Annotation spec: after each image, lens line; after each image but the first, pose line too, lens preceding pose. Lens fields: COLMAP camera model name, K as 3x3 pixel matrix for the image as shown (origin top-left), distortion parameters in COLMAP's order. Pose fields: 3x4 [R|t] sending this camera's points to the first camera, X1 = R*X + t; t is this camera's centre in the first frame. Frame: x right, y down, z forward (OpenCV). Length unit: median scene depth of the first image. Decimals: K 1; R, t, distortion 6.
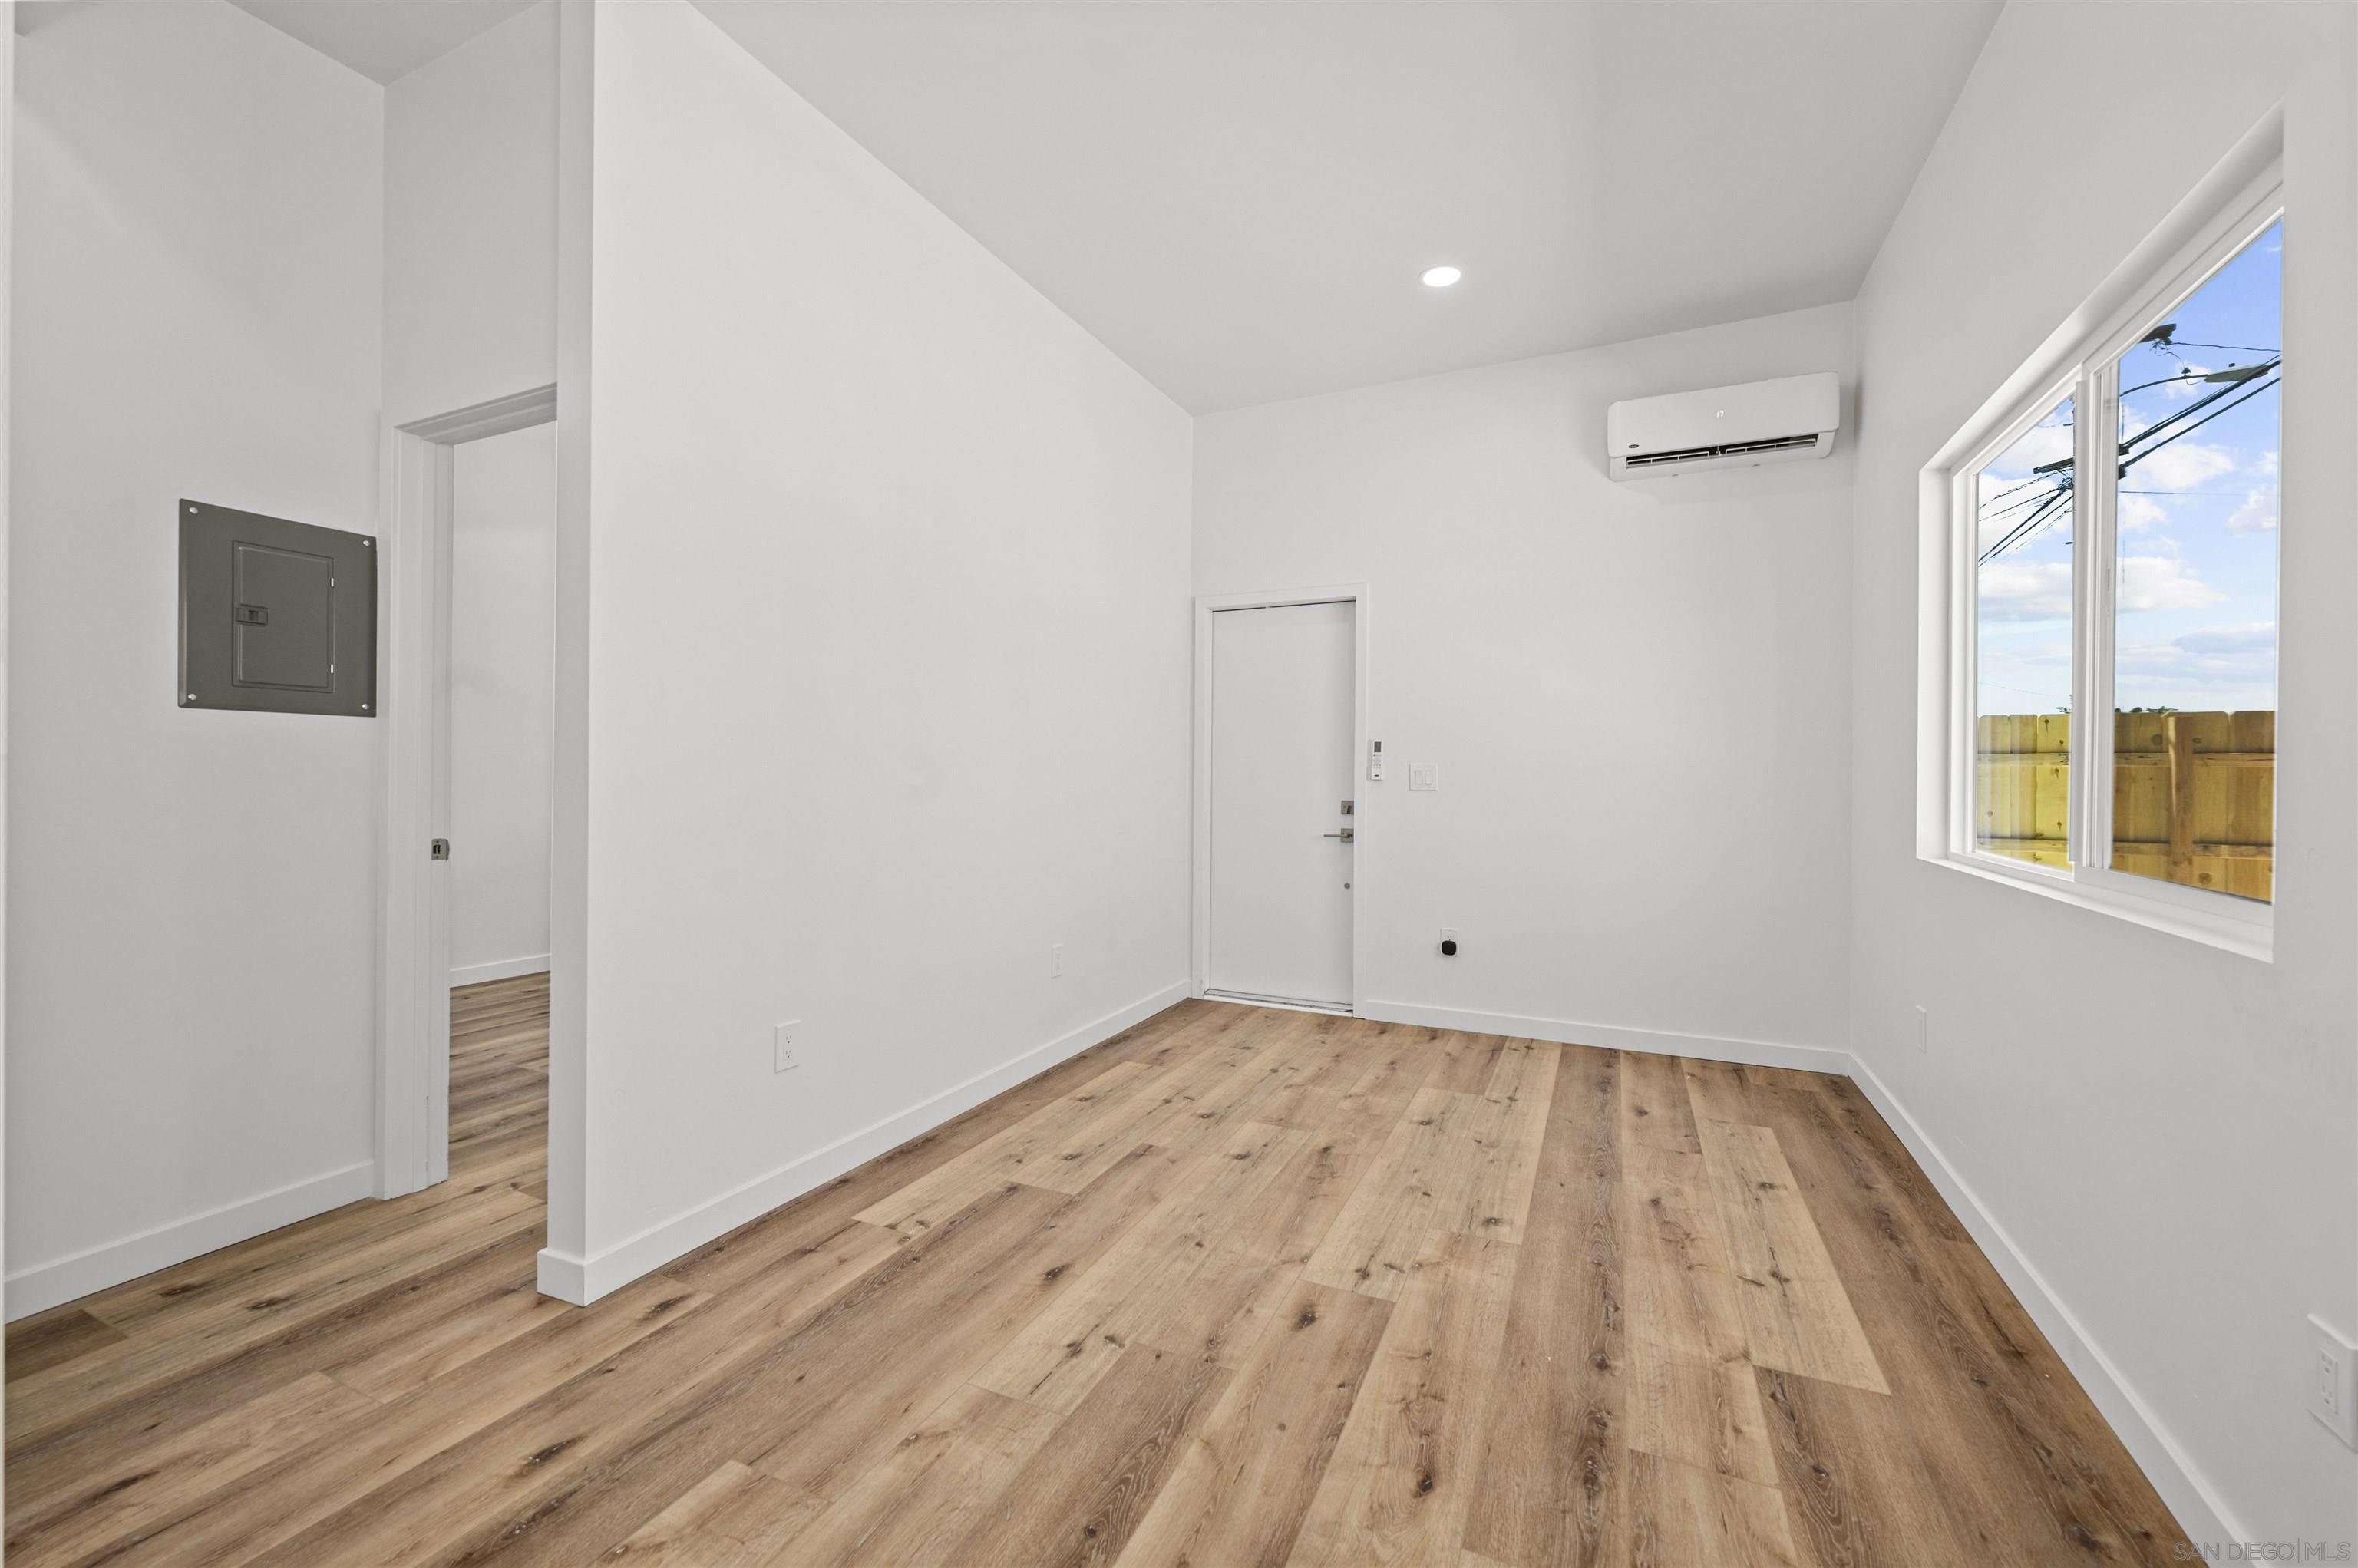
lens RADIAL K [[947.2, 0, 1176.4], [0, 947.2, 783.3], [0, 0, 1]] dist [-0.001097, 0.000313]
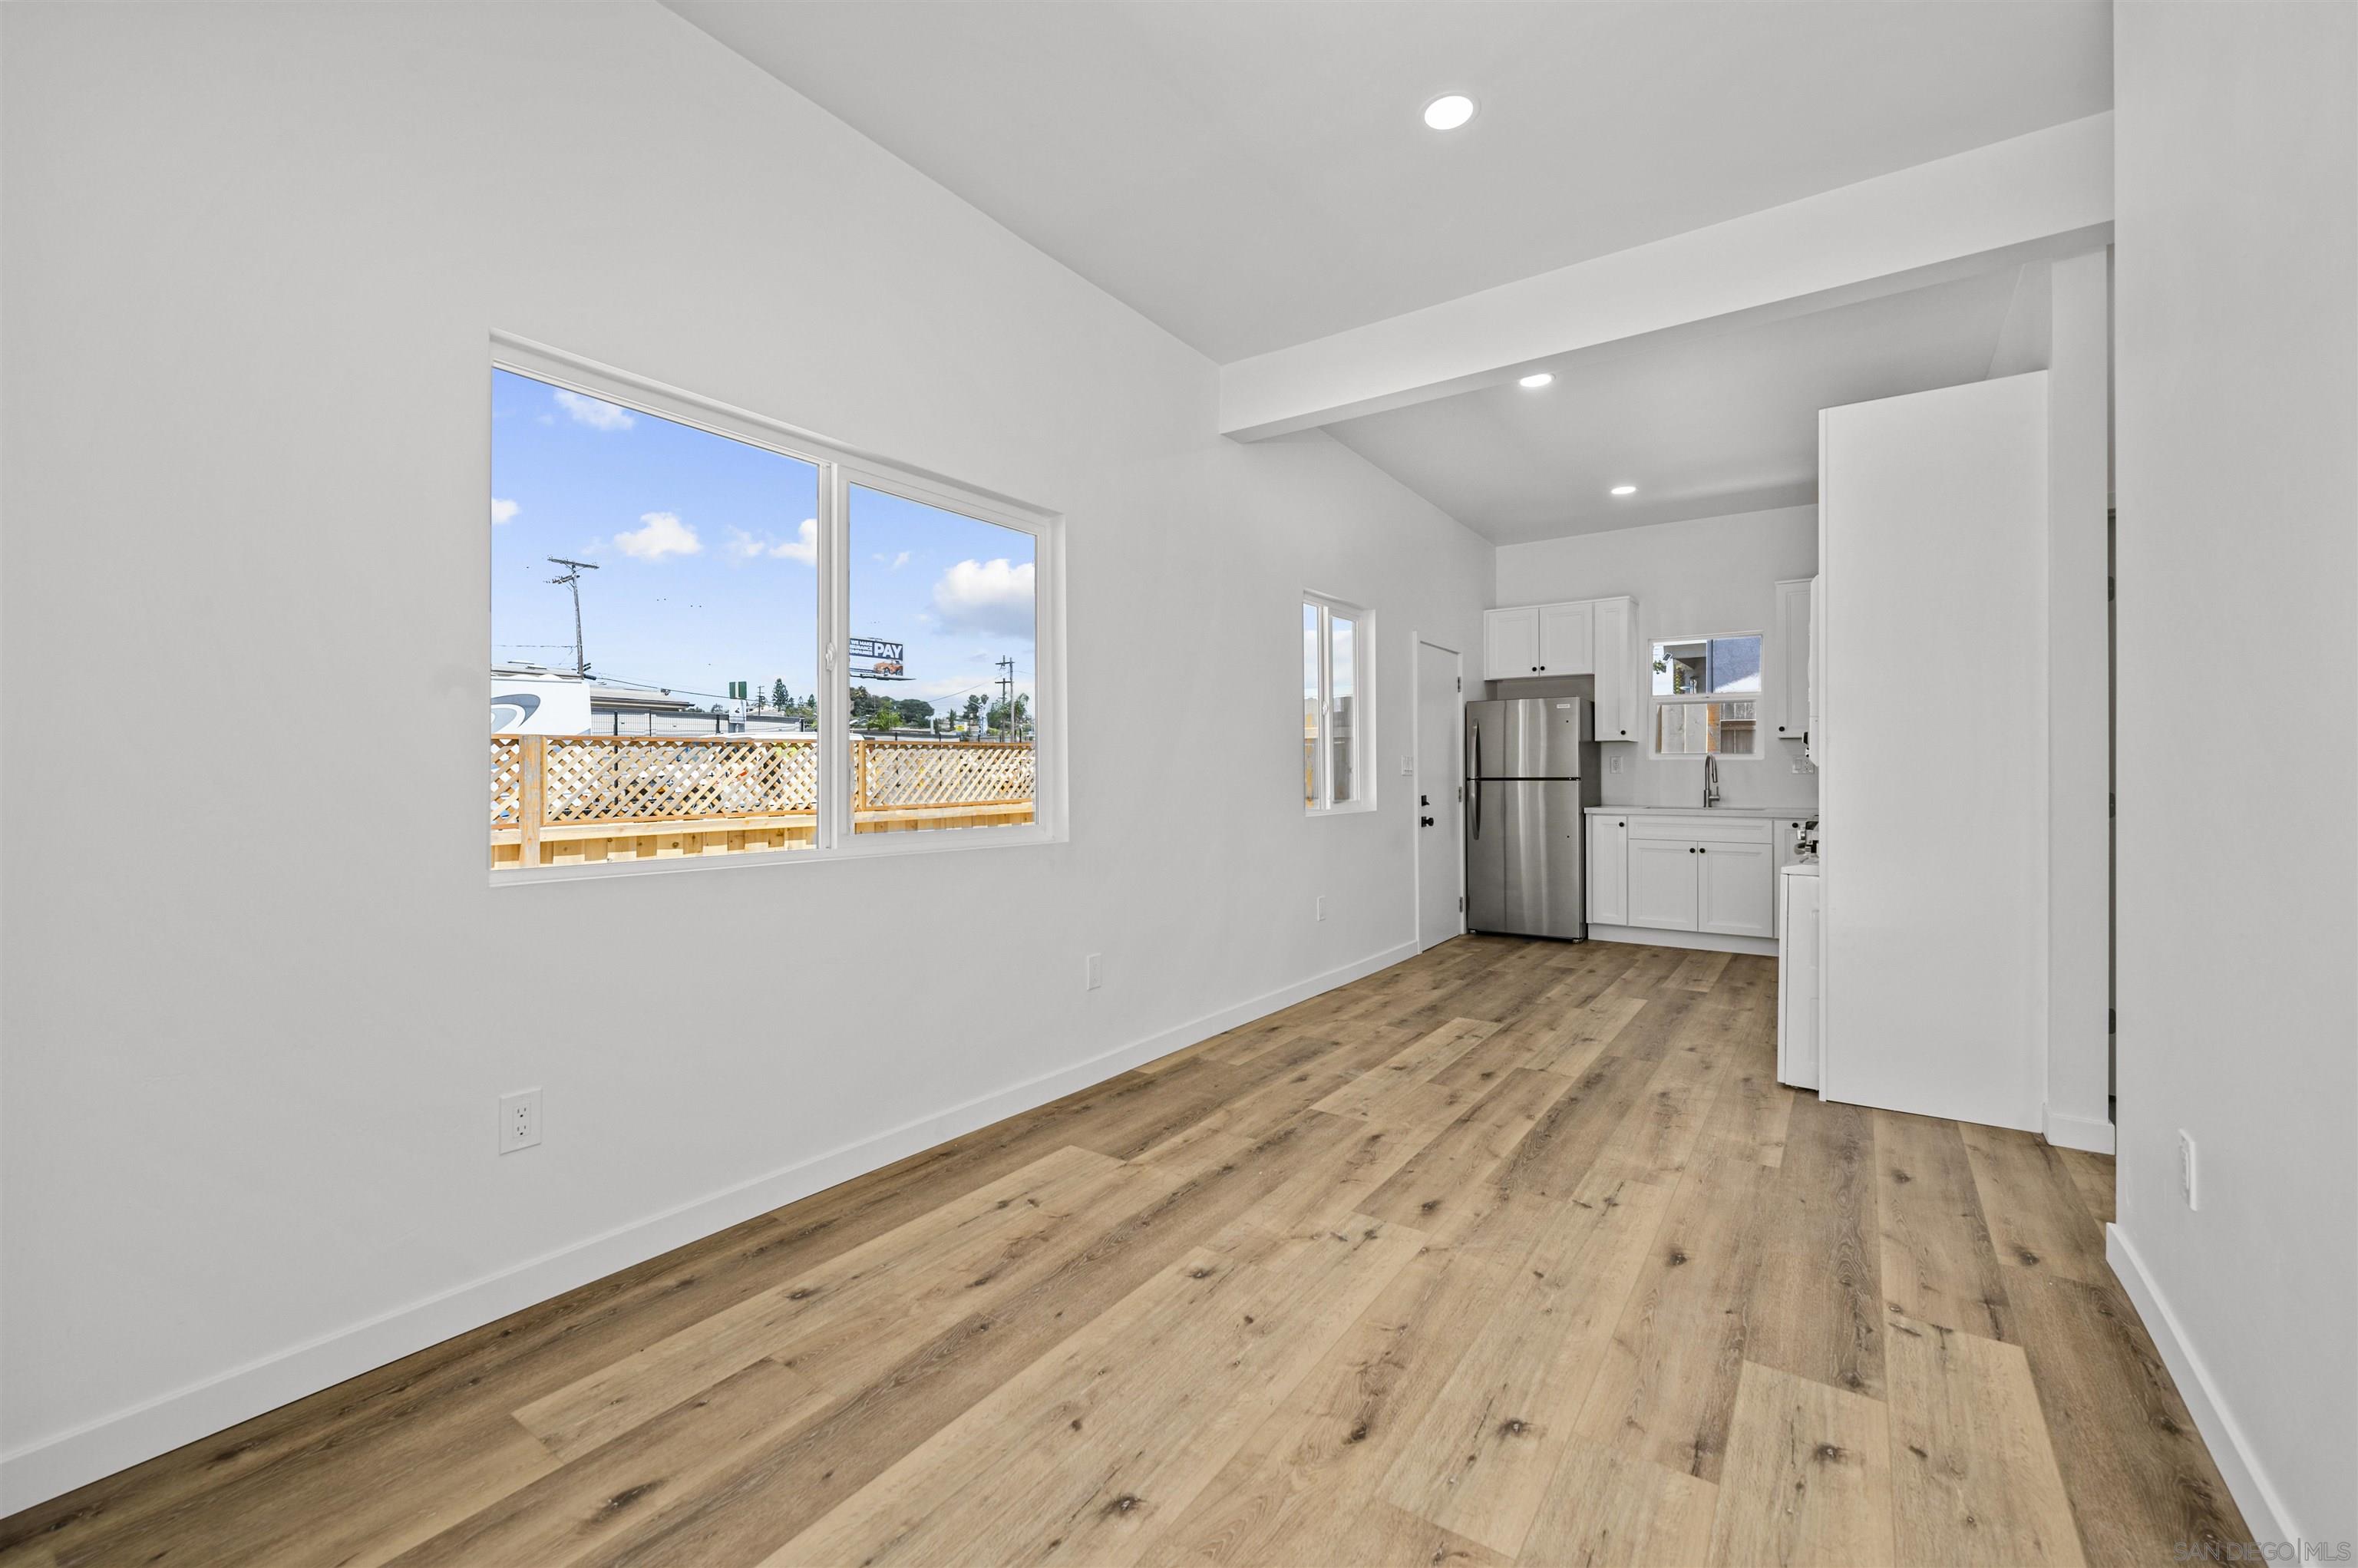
lens RADIAL K [[947.2, 0, 1177.4], [0, 947.2, 760.9], [0, 0, 1]] dist [-0.001097, 0.000313]
pose [[-0.982768, -0.004197, 0.184795, 0.199068], [-0.004772, 0.999985, -0.002671, -0.016517], [-0.184781, -0.003507, -0.982774, 1.933272]]
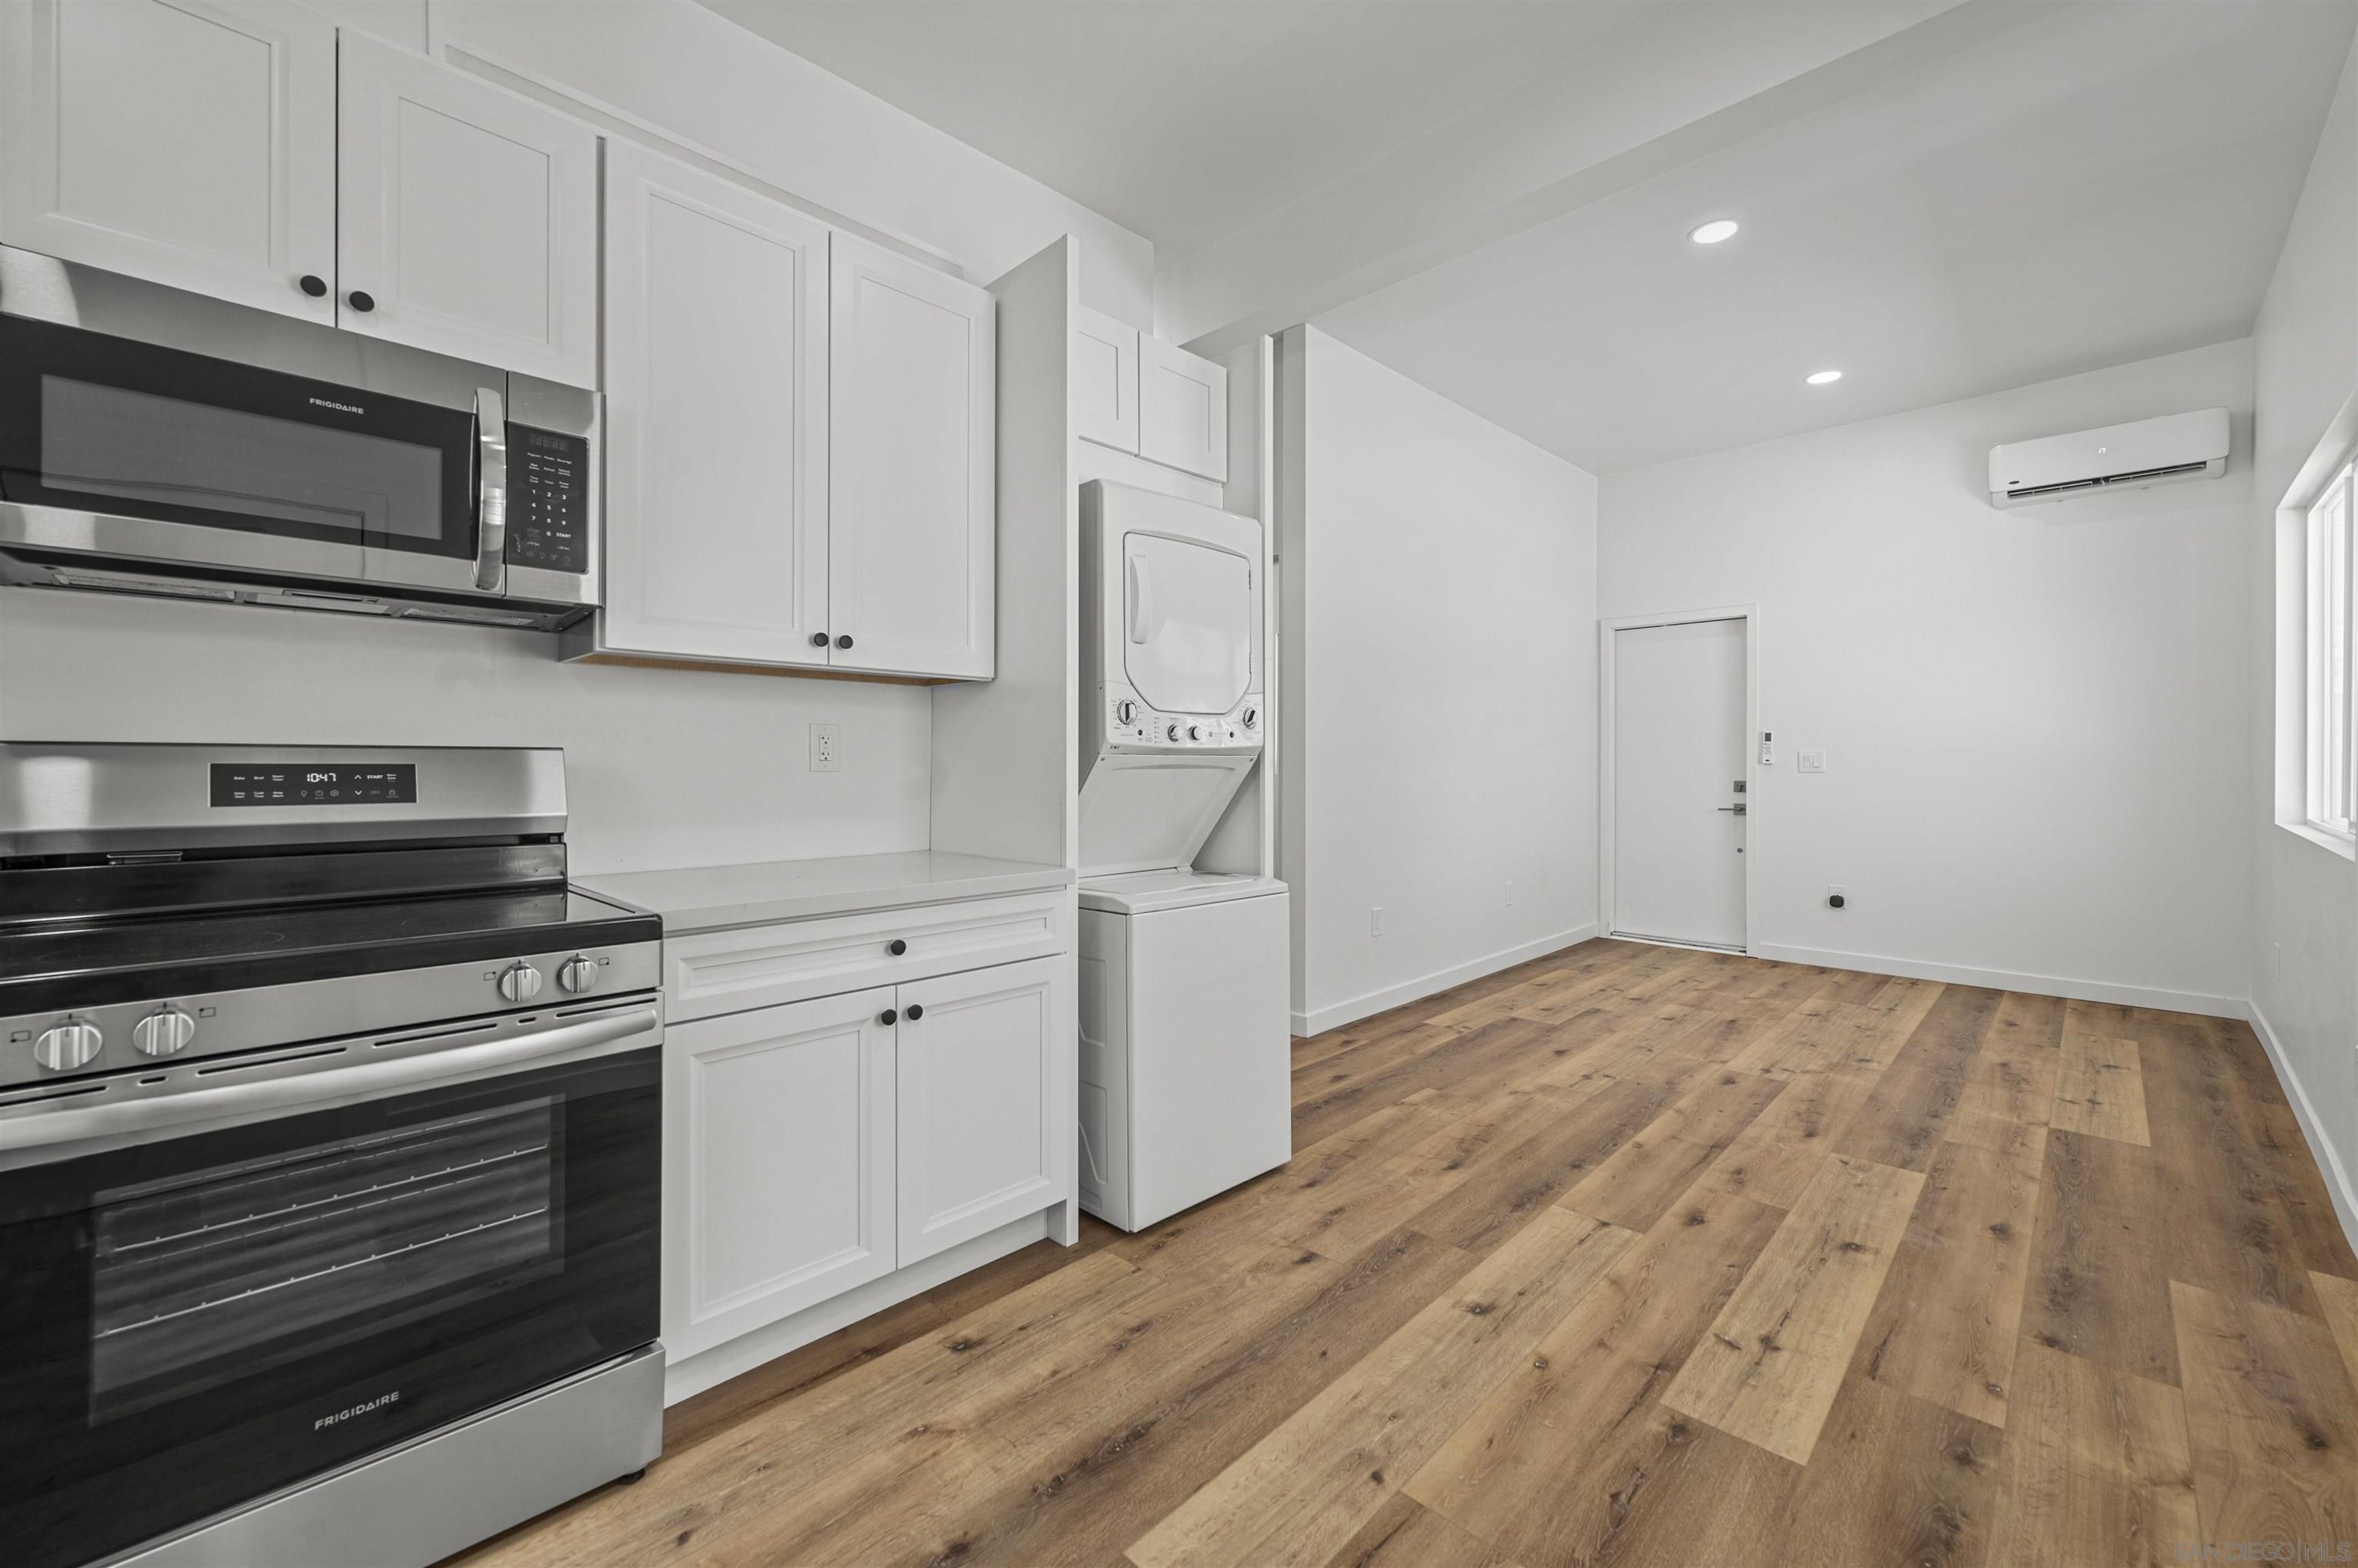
lens RADIAL K [[947.2, 0, 1178.2], [0, 947.2, 770.9], [0, 0, 1]] dist [-0.001097, 0.000313]
pose [[0.943165, -0.005684, -0.332276, -0.191218], [0.005877, 0.999983, -0.000425, 0.003176], [0.332272, -0.001551, 0.943182, -0.780342]]
